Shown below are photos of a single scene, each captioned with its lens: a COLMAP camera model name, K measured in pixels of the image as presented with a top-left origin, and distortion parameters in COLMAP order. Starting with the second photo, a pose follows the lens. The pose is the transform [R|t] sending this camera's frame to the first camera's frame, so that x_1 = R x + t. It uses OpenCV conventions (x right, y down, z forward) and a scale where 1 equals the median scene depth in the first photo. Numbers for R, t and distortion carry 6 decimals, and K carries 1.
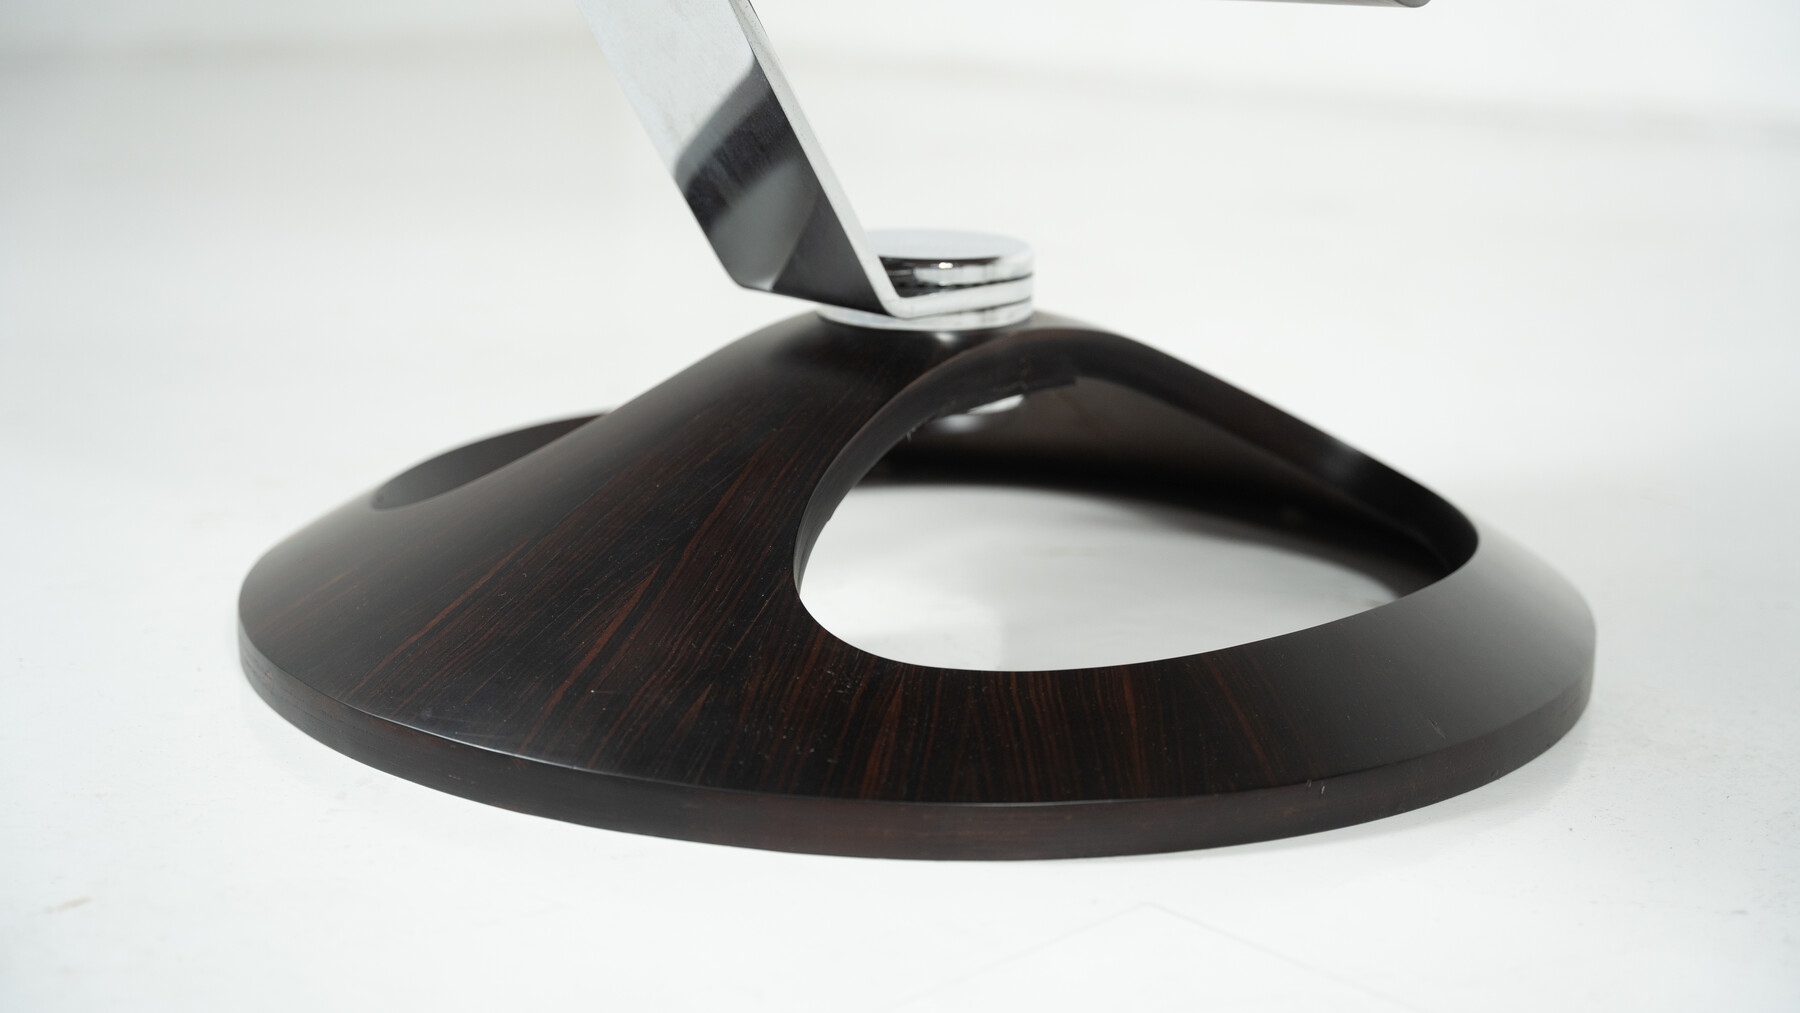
lens RADIAL K [[2592.1, 0, 900.0], [0, 2592.1, 506.5], [0, 0, 1]] dist [0.180885, -0.000219]
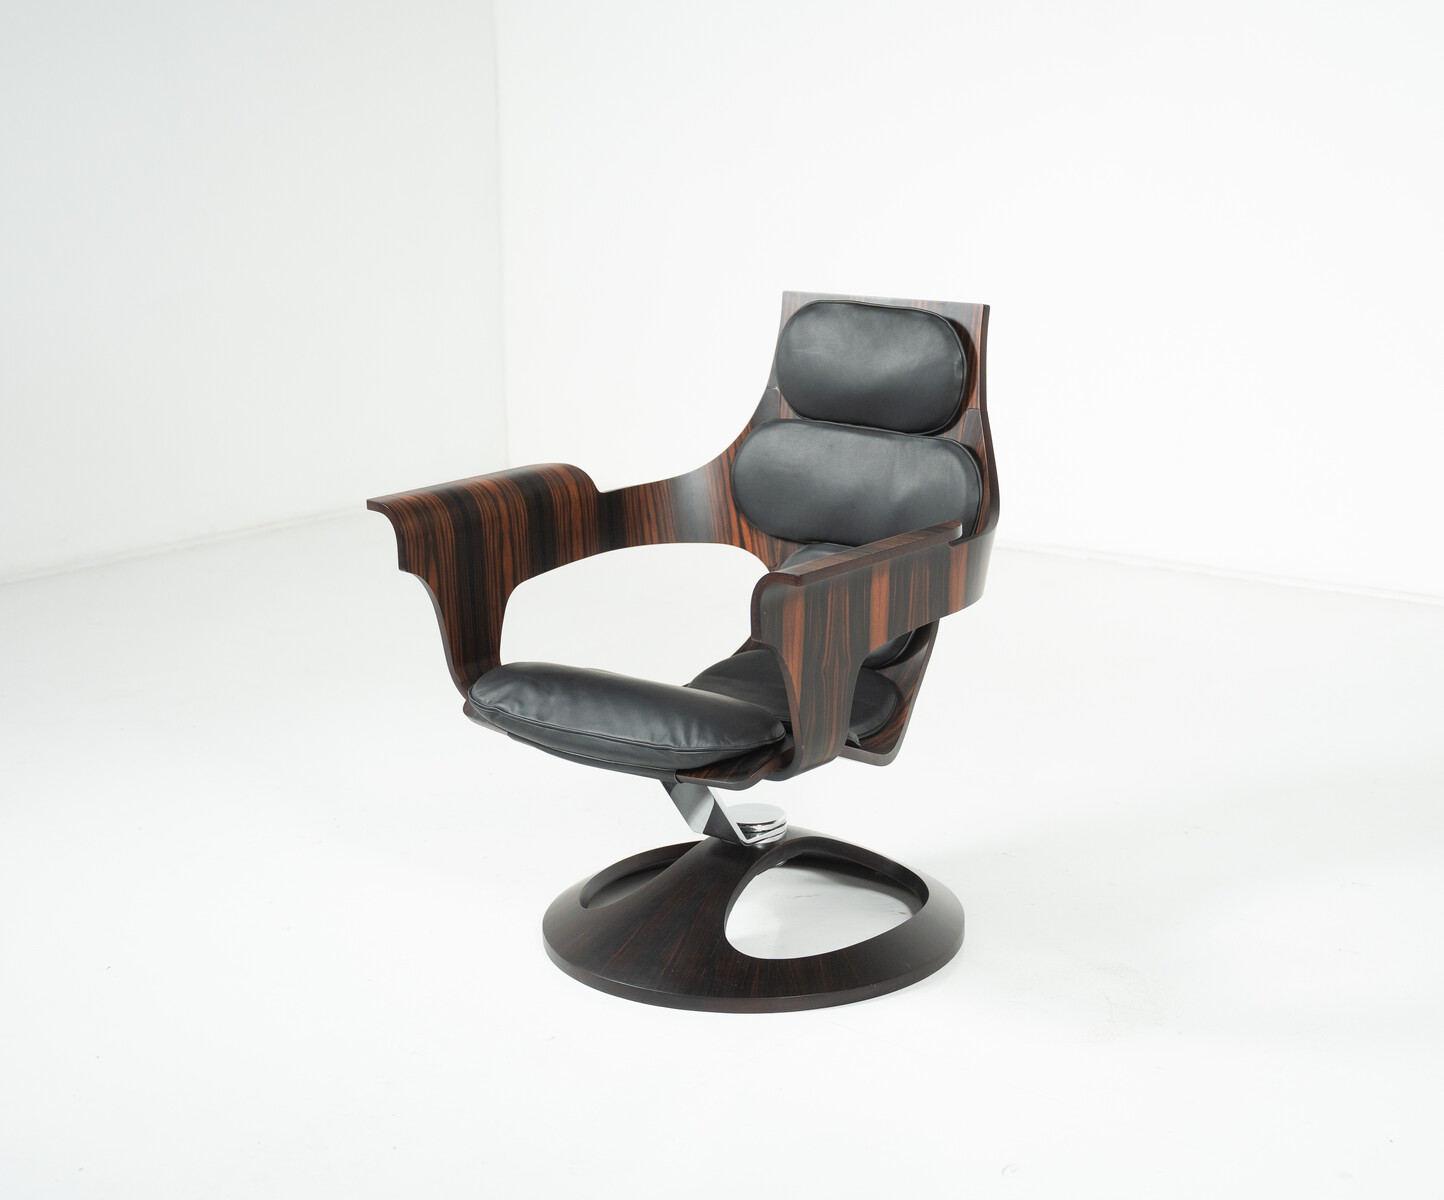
lens RADIAL K [[2290.3, 0, 722.0], [0, 2290.3, 600.0], [0, 0, 1]] dist [-0.006933, -0.007704]
pose [[0.997845, -0.054483, 0.036564, -0.122370], [0.055203, 0.998294, -0.018994, -0.333855], [-0.035467, 0.020971, 0.999151, -1.926991]]
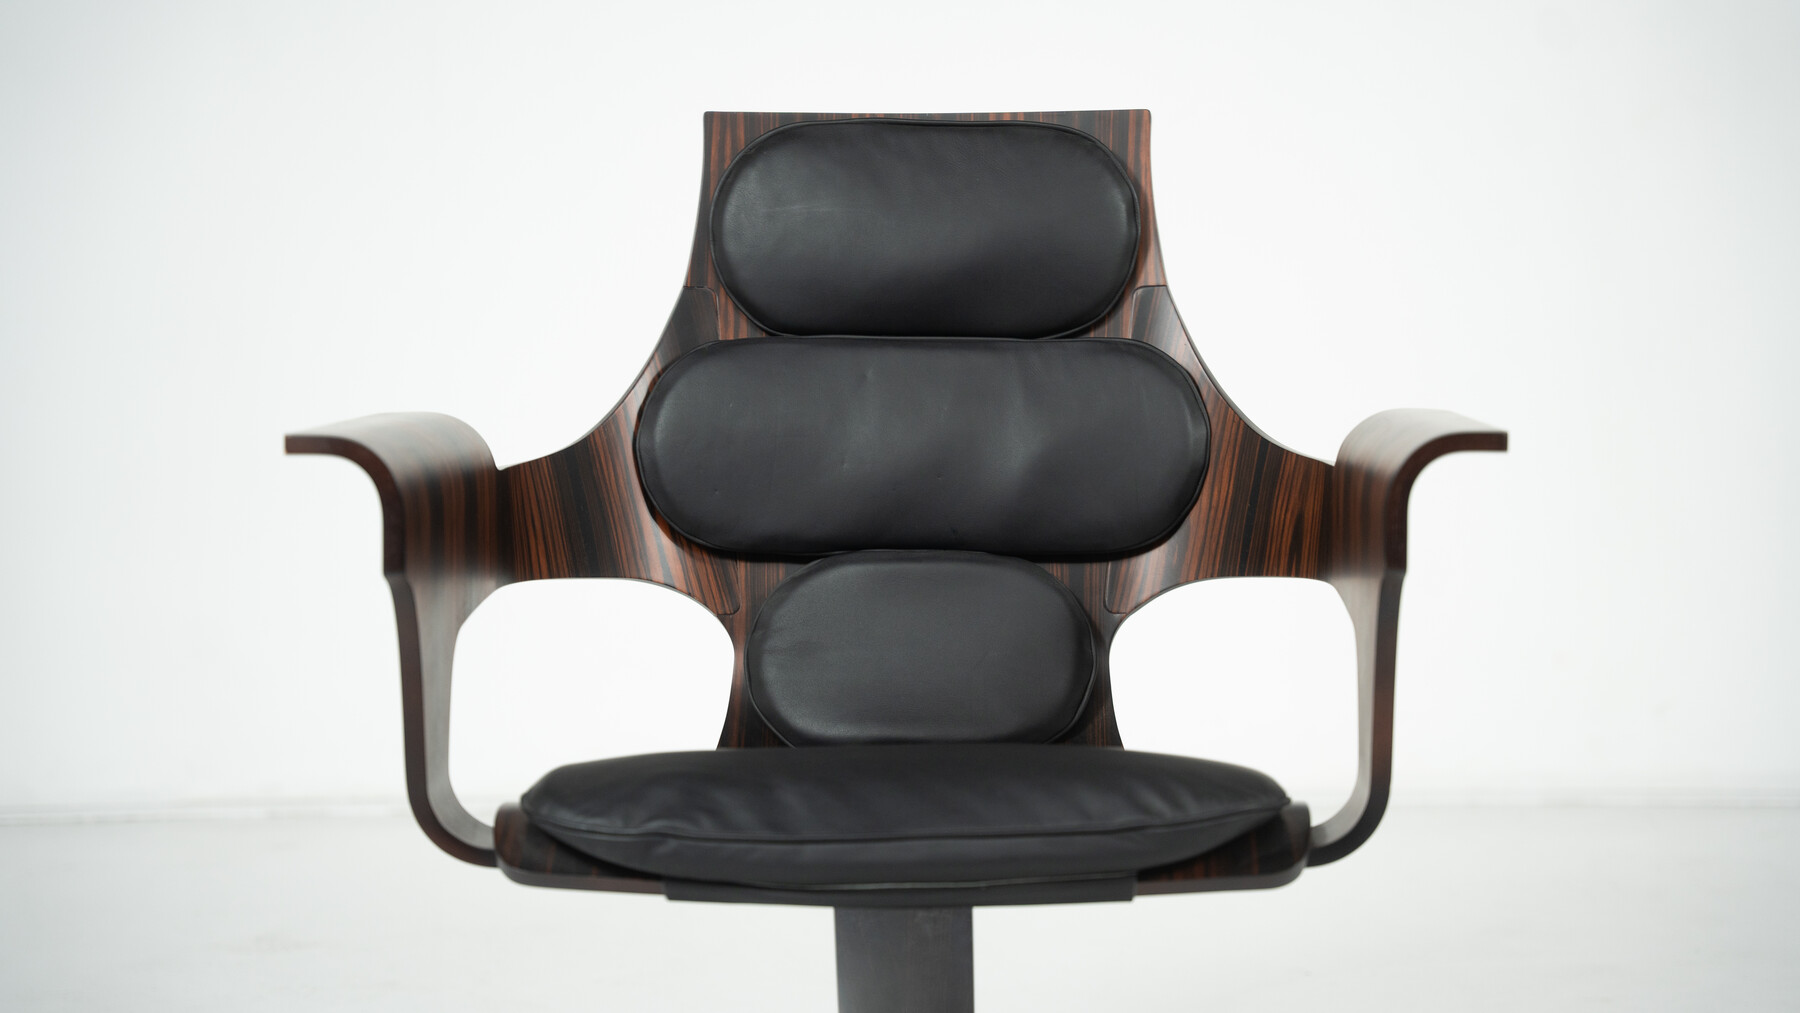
lens RADIAL K [[3464.9, 0, 900.0], [0, 3464.9, 506.5], [0, 0, 1]] dist [0.218534, -0.144161]
pose [[0.735369, -0.063909, 0.674647, -1.585941], [0.189218, 0.975312, -0.113856, -0.195178], [-0.650715, 0.211381, 0.729307, -0.743388]]
